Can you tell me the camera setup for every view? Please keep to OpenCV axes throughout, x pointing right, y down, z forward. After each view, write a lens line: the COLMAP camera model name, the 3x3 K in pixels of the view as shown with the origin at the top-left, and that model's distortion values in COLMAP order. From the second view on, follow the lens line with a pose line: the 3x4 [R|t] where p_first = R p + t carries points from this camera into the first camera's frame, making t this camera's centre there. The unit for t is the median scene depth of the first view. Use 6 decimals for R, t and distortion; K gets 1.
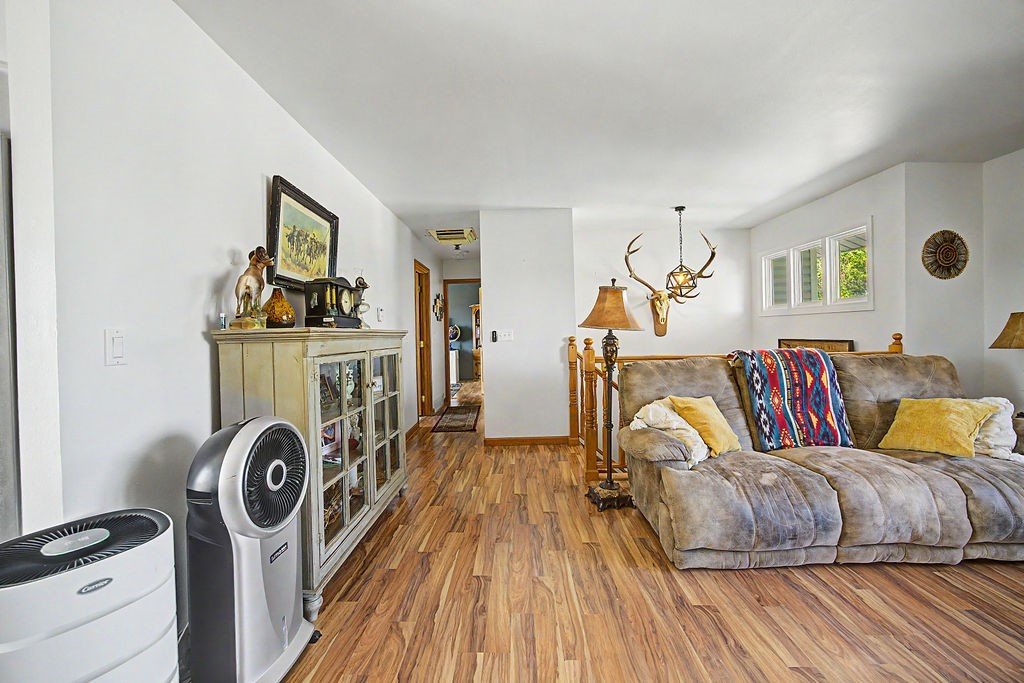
lens RADIAL K [[407.6, 0, 511.5], [0, 407.6, 333.7], [0, 0, 1]] dist [-0.000652, 0.000010]
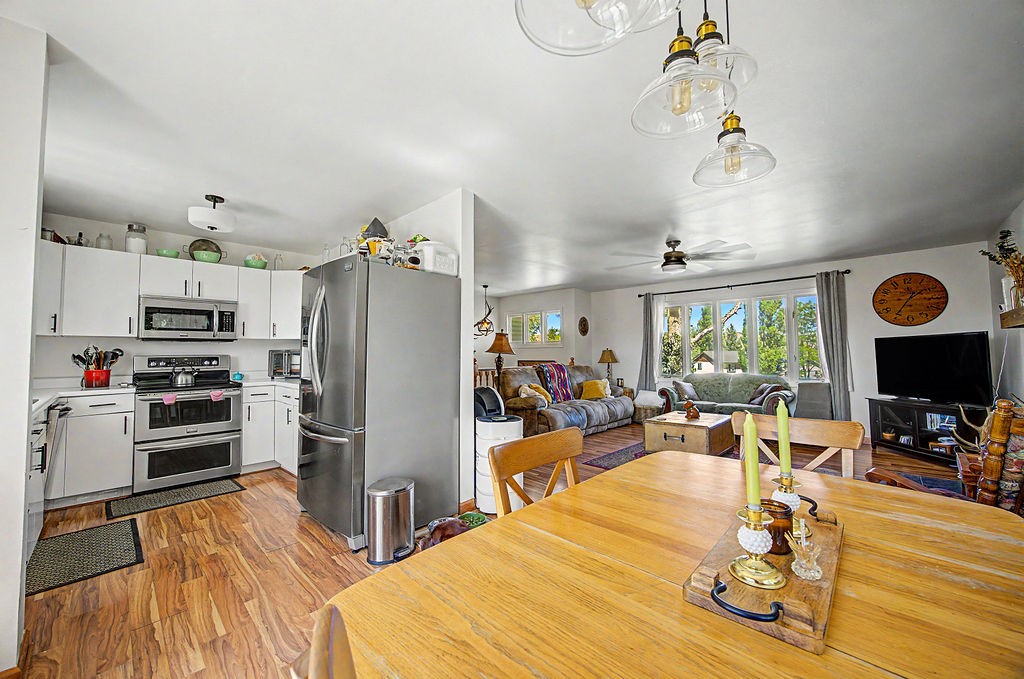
lens RADIAL K [[399.2, 0, 511.9], [0, 399.2, 337.6], [0, 0, 1]] dist [-0.021474, 0.014821]
pose [[0.692861, 0.047993, 0.719472, -1.262324], [-0.008674, 0.998265, -0.058238, 0.027150], [-0.721019, 0.034110, 0.692075, -0.480008]]
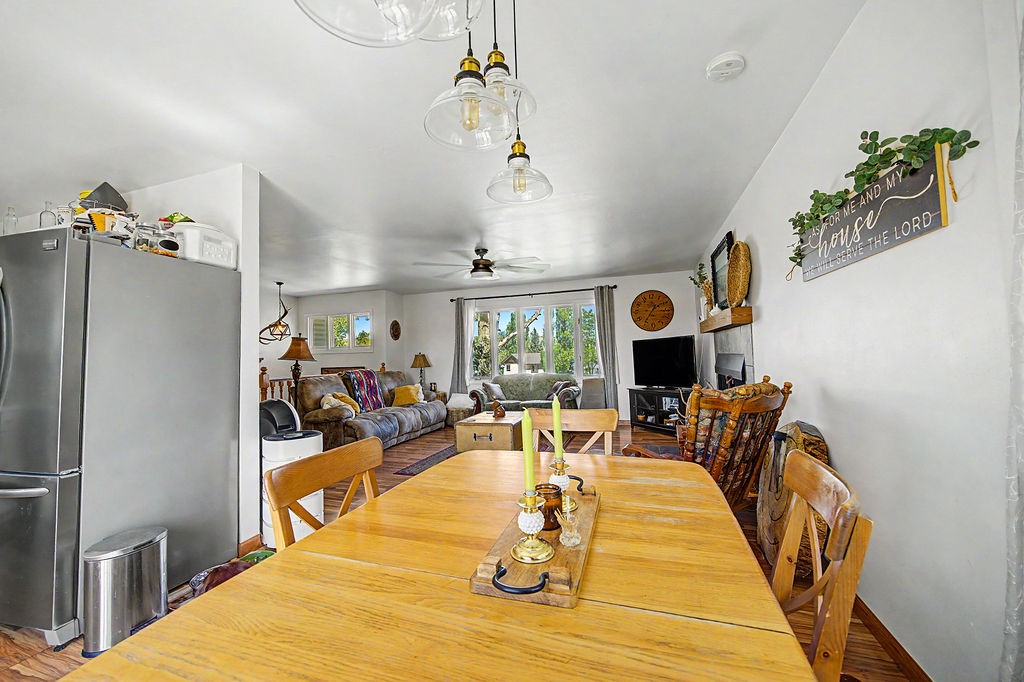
lens RADIAL K [[408.4, 0, 508.3], [0, 408.4, 336.8], [0, 0, 1]] dist [-0.017935, 0.011509]
pose [[0.317769, 0.055611, 0.946536, -1.255961], [0.023626, 0.997504, -0.066537, 0.027013], [-0.947874, 0.043506, 0.315662, -0.492356]]
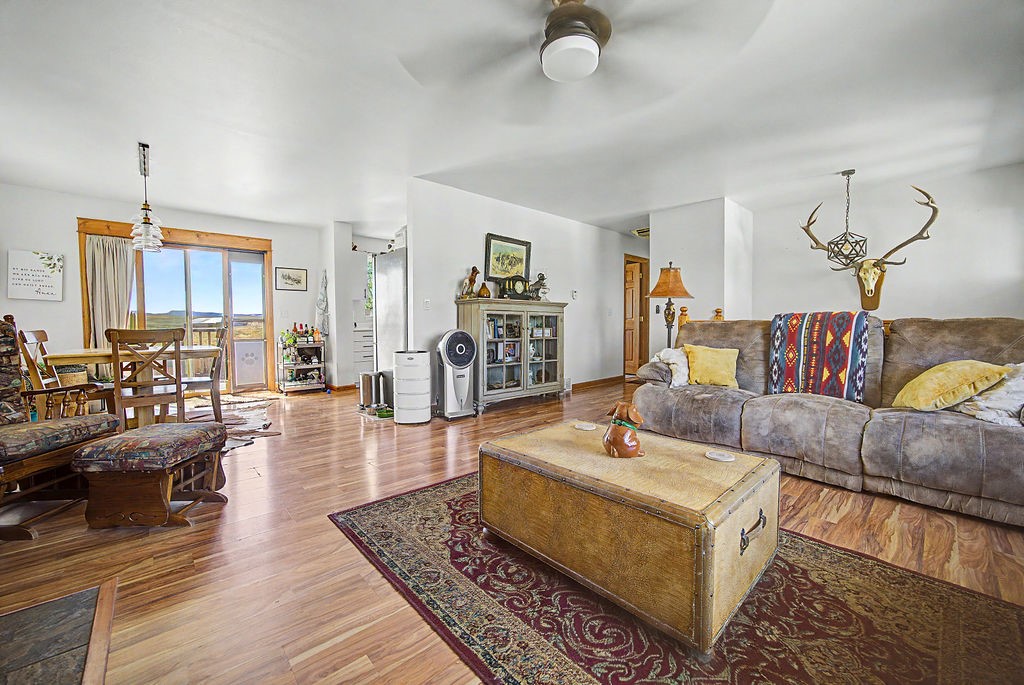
lens RADIAL K [[399.1, 0, 512.0], [0, 399.1, 342.5], [0, 0, 1]] dist [0.000185, 0.000010]
pose [[0.685725, 0.051747, -0.726019, 0.936314], [-0.014673, 0.998250, 0.057291, 0.075547], [0.727713, -0.028633, 0.685284, -0.356426]]
